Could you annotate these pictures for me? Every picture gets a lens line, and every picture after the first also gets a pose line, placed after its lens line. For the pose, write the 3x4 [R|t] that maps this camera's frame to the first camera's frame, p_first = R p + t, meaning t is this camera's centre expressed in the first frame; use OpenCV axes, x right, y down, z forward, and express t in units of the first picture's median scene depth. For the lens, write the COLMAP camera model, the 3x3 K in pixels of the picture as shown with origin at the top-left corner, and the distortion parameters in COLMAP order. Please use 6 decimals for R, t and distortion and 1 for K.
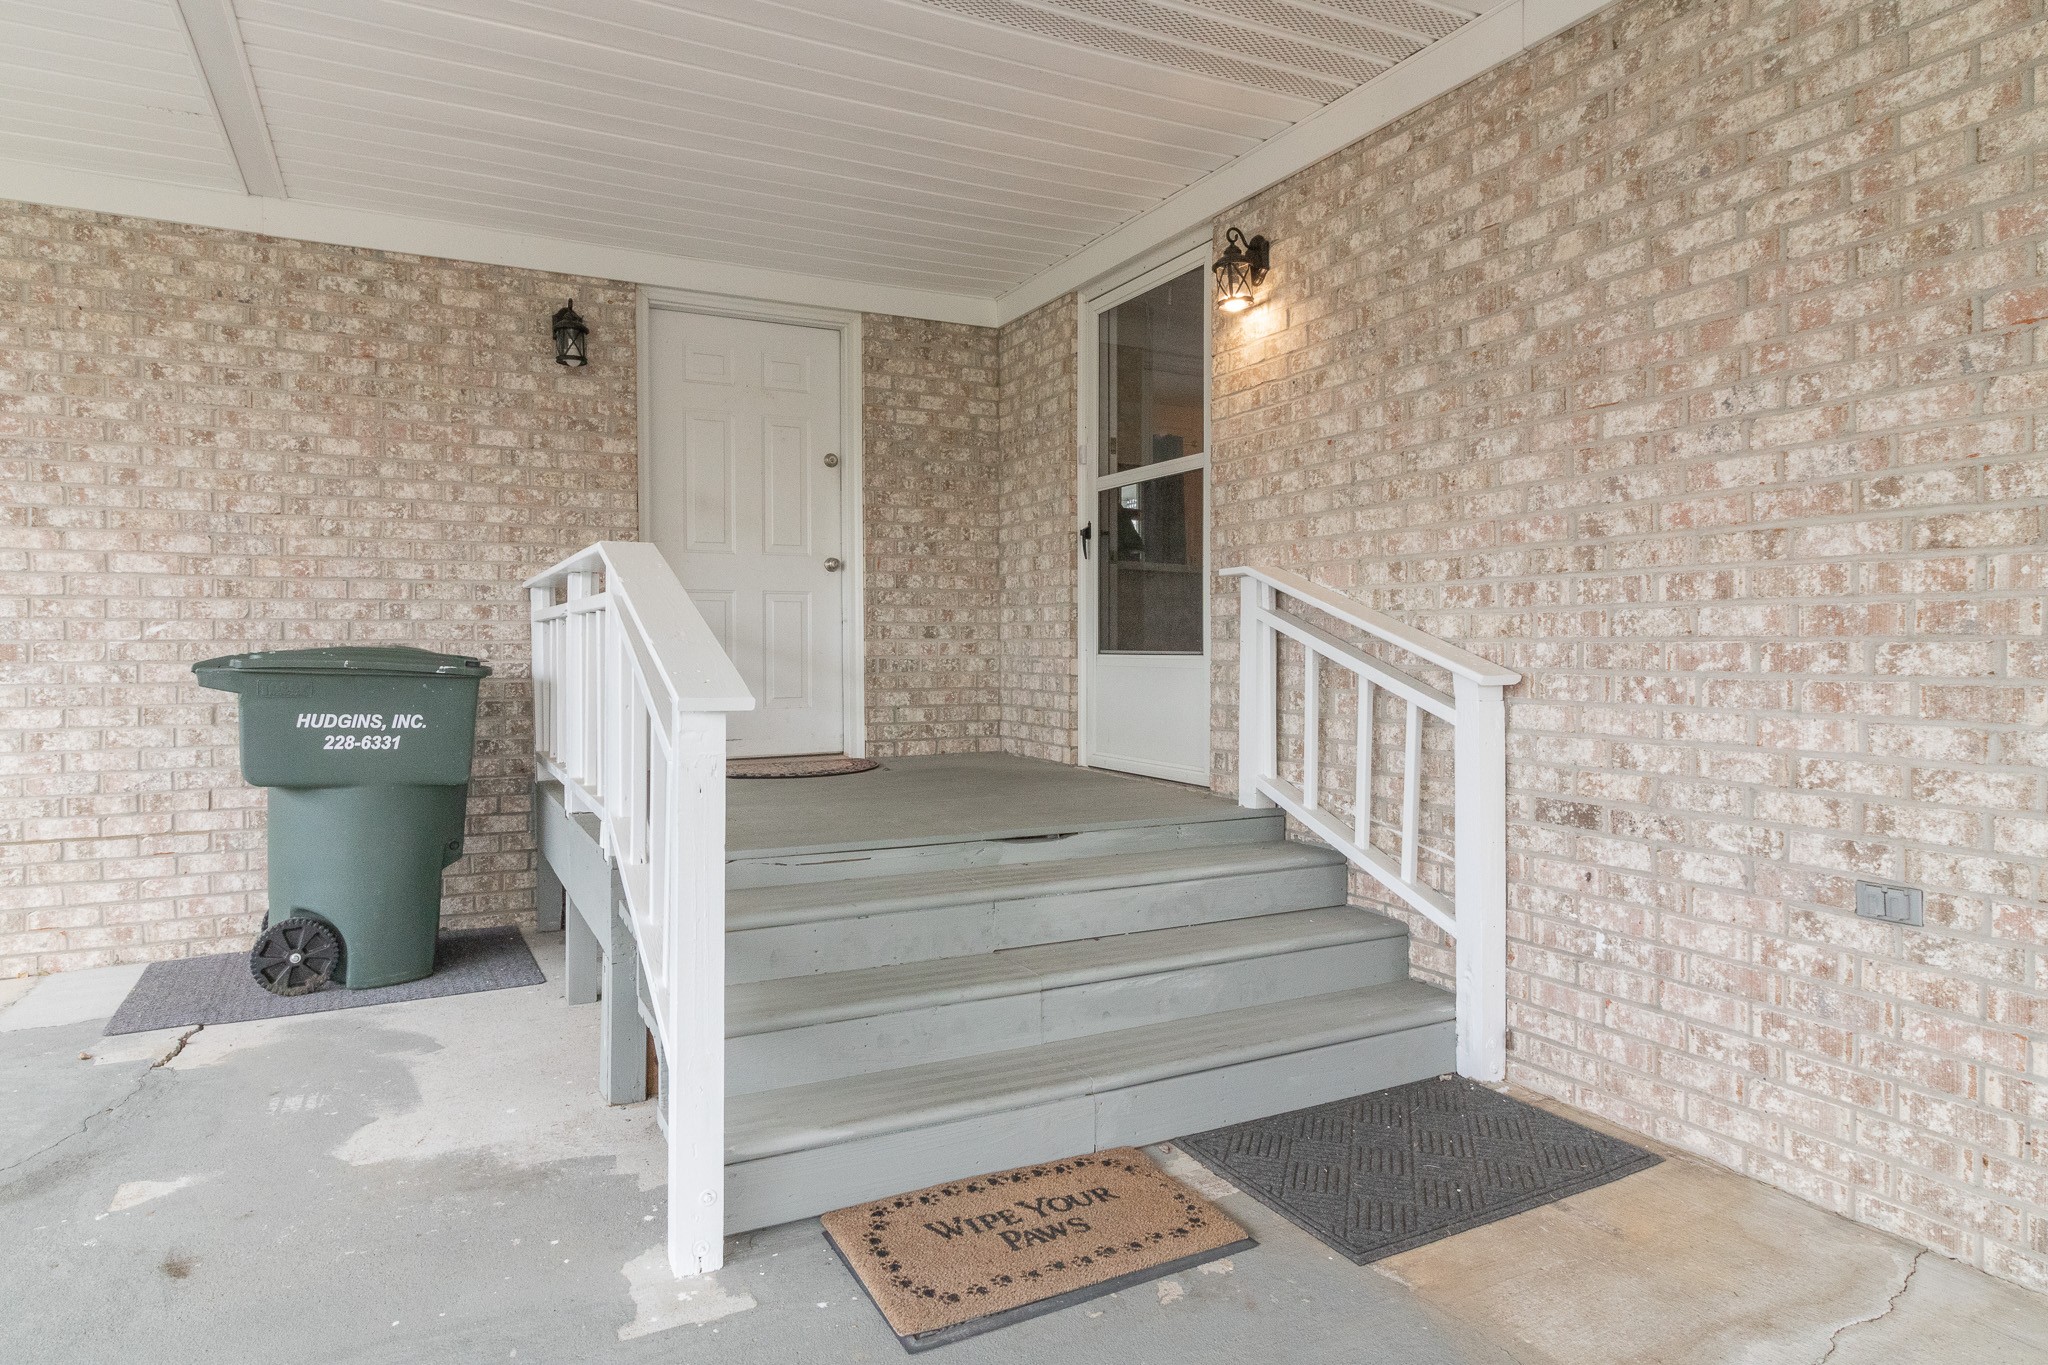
lens RADIAL K [[1193.6, 0, 1022.9], [0, 1193.6, 672.8], [0, 0, 1]] dist [0.001630, -0.000041]
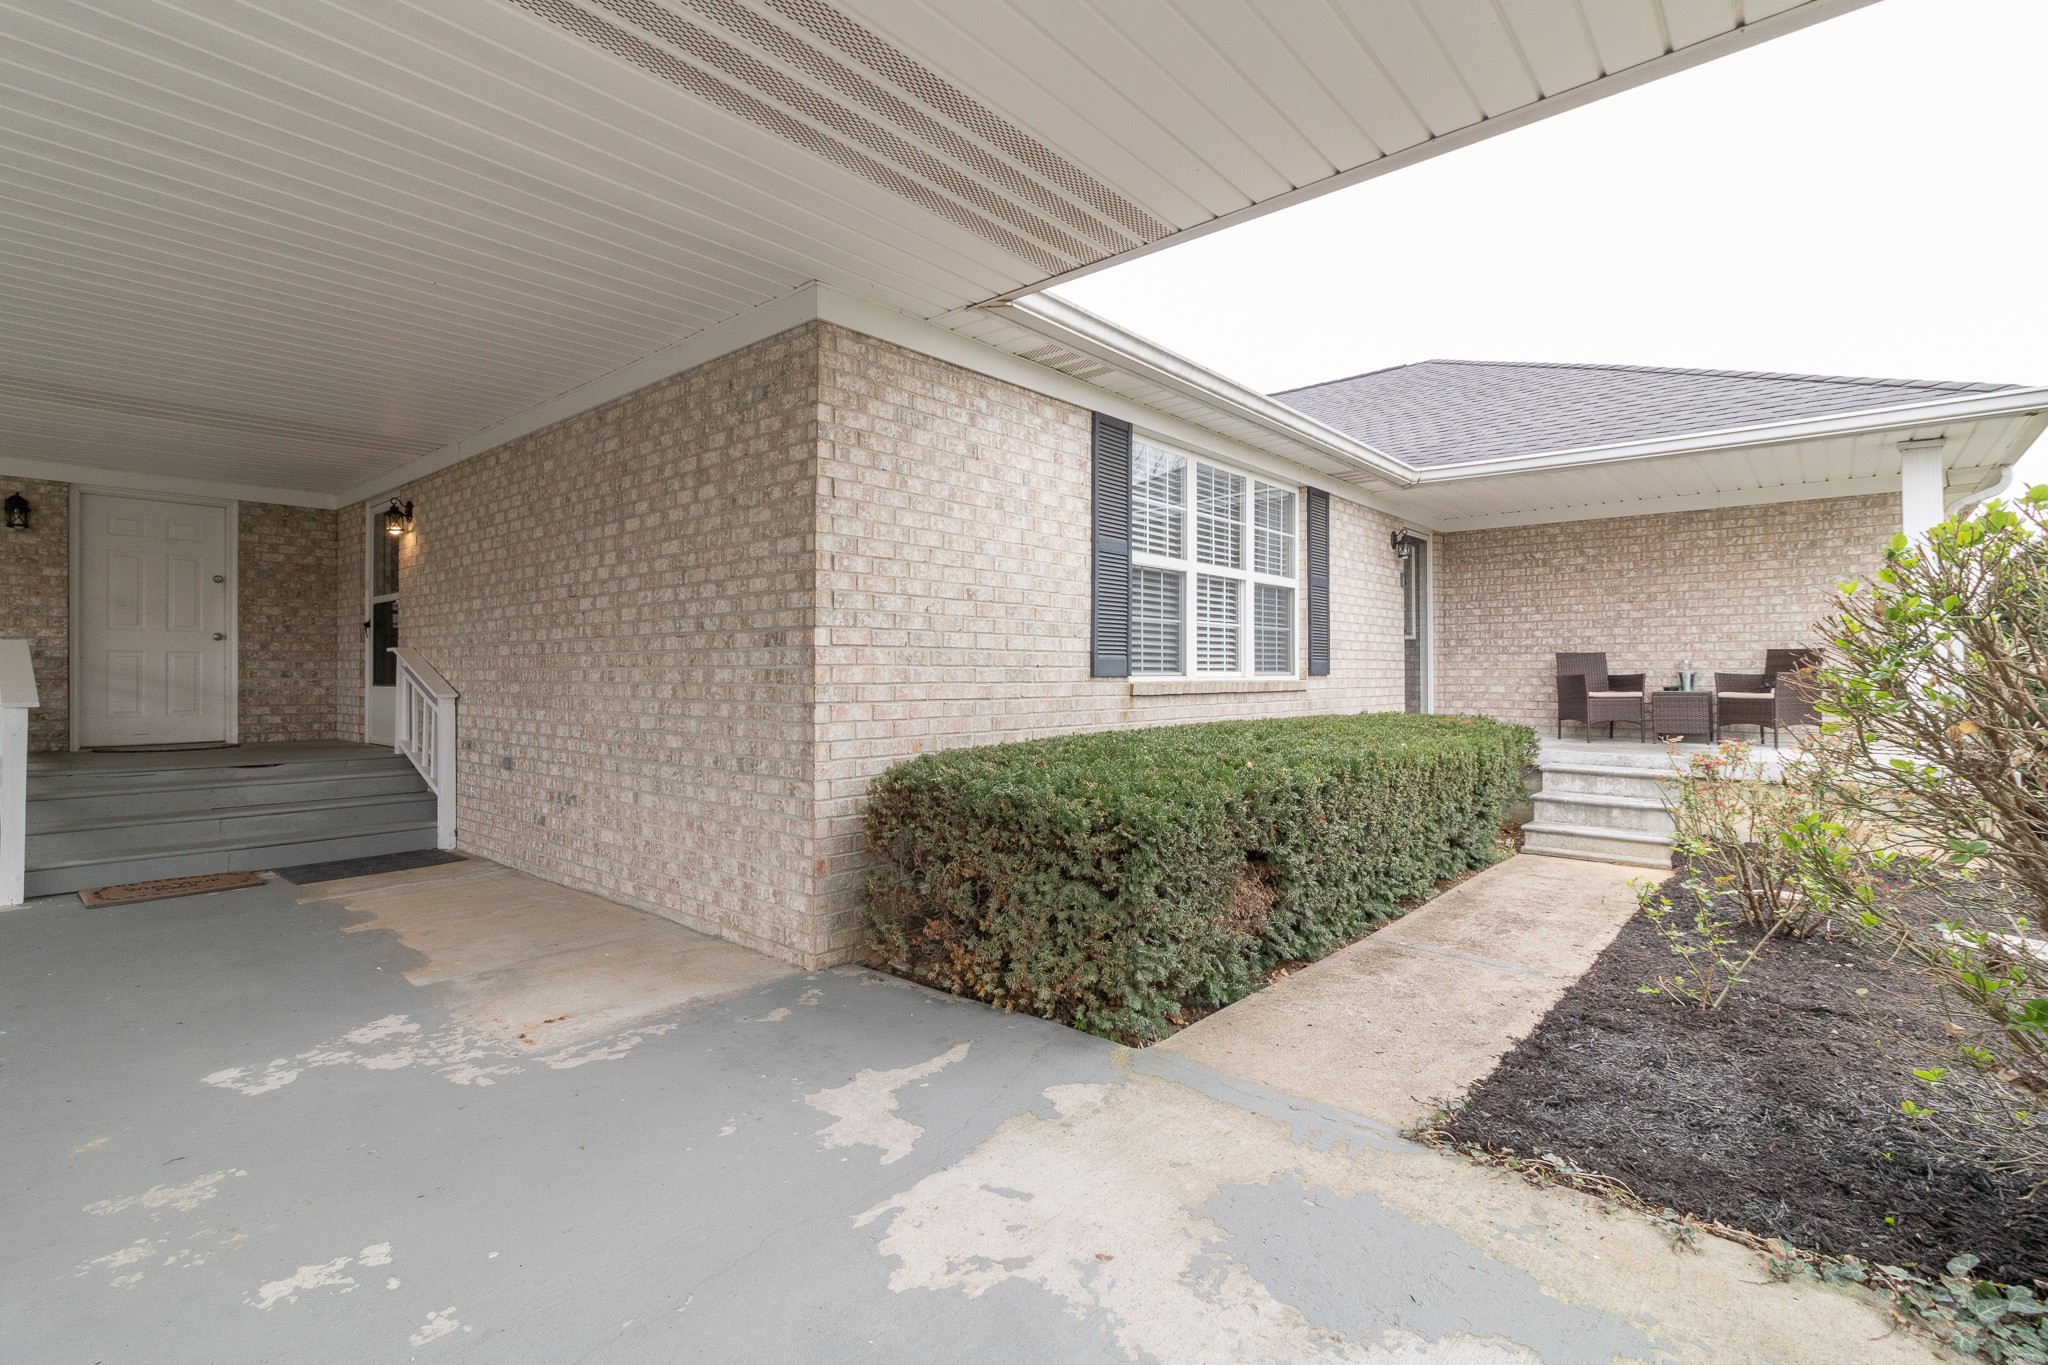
lens RADIAL K [[939.8, 0, 1014.4], [0, 939.8, 668.5], [0, 0, 1]] dist [0.002672, 0.000969]
pose [[0.927875, 0.003127, 0.372878, 0.429794], [0.008441, 0.999532, -0.029387, 0.009551], [-0.372795, 0.030415, 0.927415, -0.774752]]
